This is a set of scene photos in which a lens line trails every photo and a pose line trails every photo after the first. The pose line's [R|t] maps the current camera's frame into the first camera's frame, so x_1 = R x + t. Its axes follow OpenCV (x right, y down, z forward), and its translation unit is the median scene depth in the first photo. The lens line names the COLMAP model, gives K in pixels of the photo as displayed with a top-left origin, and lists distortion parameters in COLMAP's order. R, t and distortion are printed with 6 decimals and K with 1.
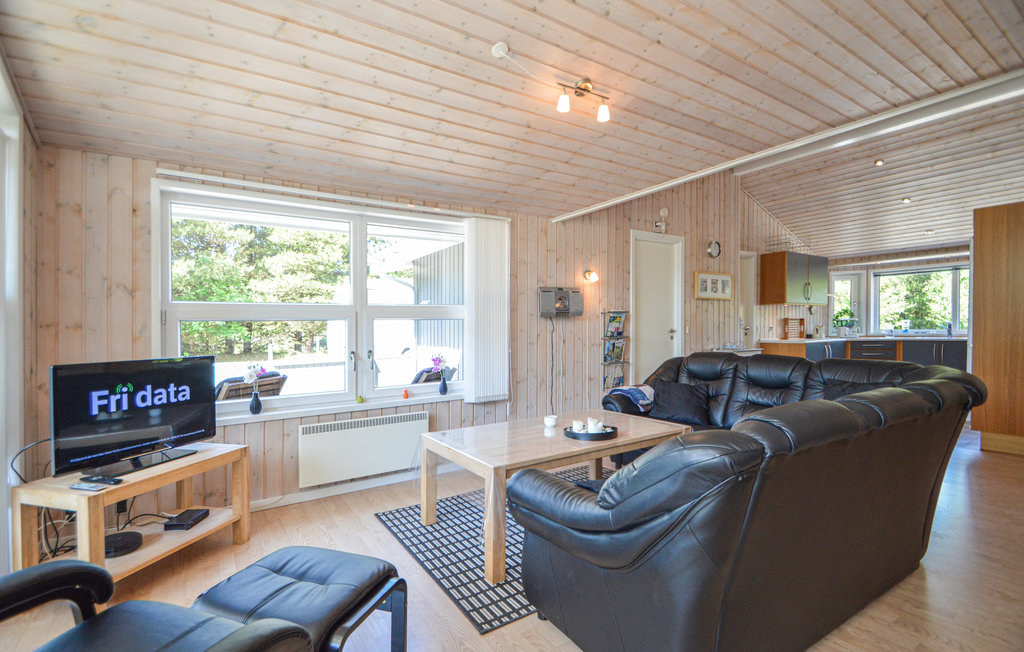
lens RADIAL K [[465.0, 0, 493.6], [0, 465.0, 339.1], [0, 0, 1]] dist [-0.015669, -0.000755]
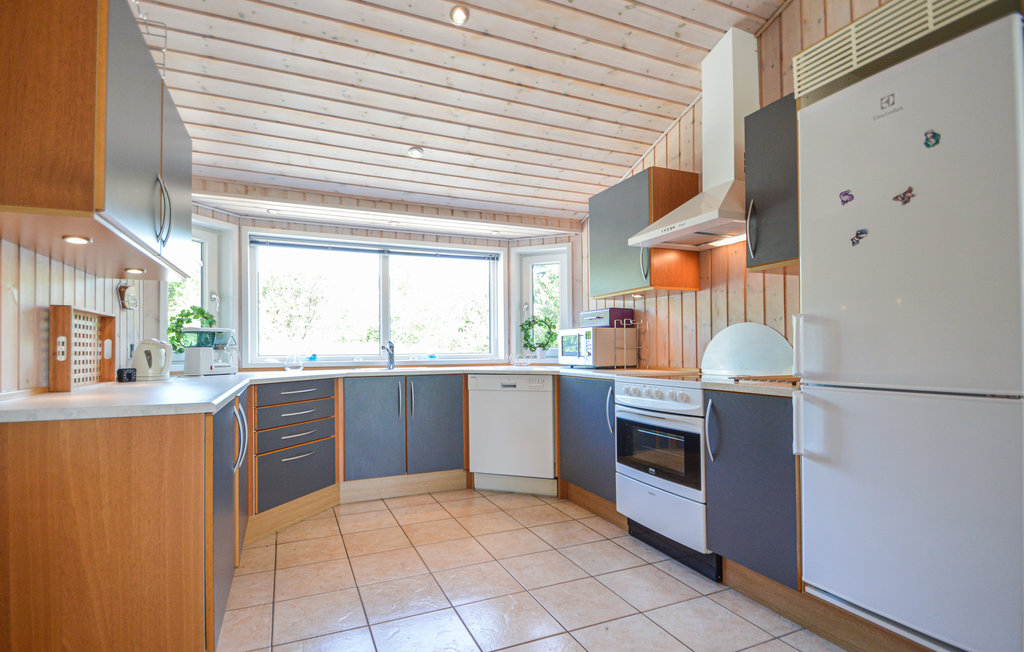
lens RADIAL K [[465.0, 0, 493.6], [0, 465.0, 339.1], [0, 0, 1]] dist [-0.015669, -0.000755]
pose [[0.142309, 0.038928, 0.989056, 0.409407], [0.021729, 0.998863, -0.042440, -0.011661], [-0.989584, 0.027531, 0.141301, 0.709512]]
